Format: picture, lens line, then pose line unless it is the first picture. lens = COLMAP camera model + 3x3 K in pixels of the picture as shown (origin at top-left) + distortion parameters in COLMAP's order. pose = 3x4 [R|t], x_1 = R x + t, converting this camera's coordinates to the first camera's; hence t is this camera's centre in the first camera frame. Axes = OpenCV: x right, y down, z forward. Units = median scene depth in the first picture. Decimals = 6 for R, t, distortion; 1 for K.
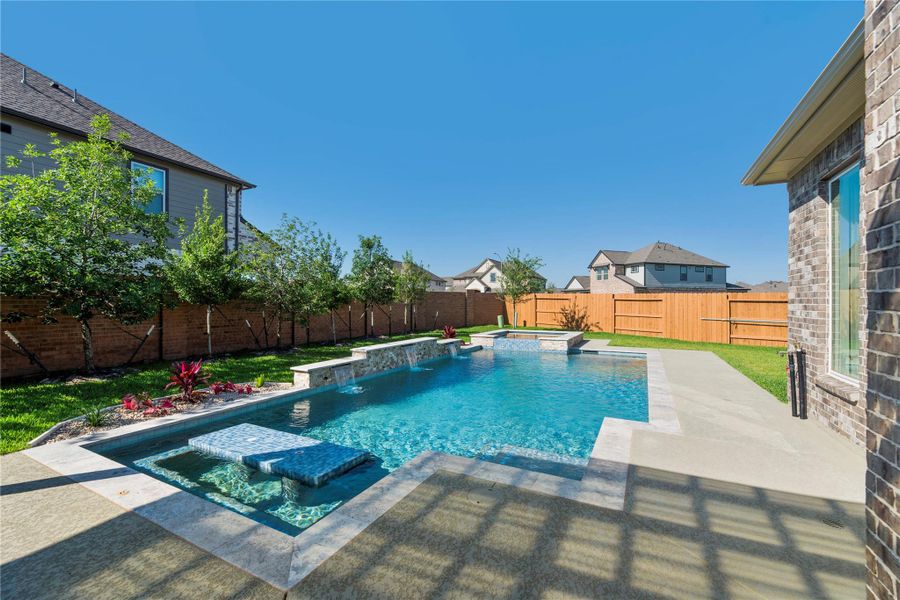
lens RADIAL K [[374.2, 0, 445.8], [0, 374.2, 303.6], [0, 0, 1]] dist [-0.002571, 0.000026]
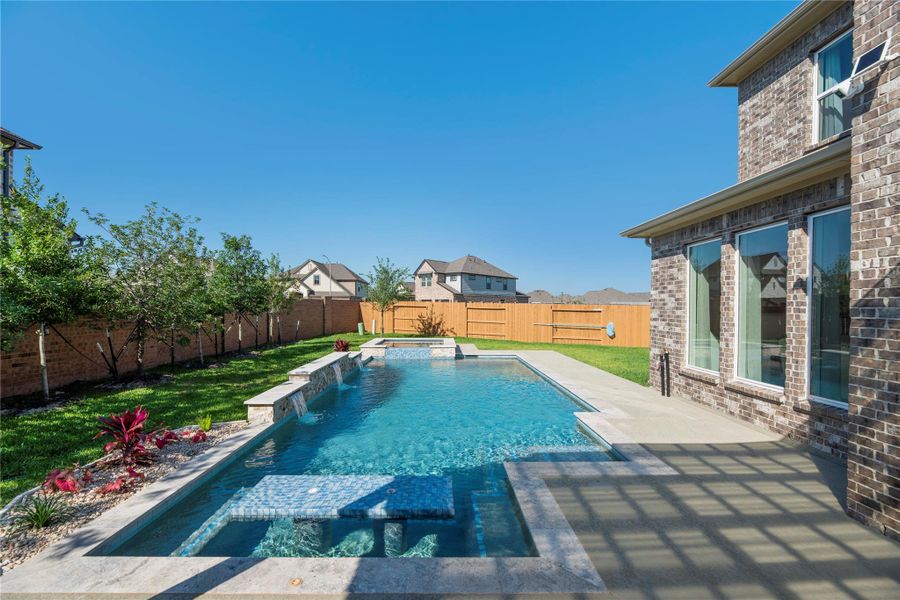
lens RADIAL K [[374.2, 0, 443.8], [0, 374.2, 313.3], [0, 0, 1]] dist [-0.002571, 0.000026]
pose [[0.881812, -0.006777, 0.471553, -0.414052], [-0.002459, 0.999817, 0.018967, -0.044425], [-0.471595, -0.017885, 0.881634, 0.055429]]
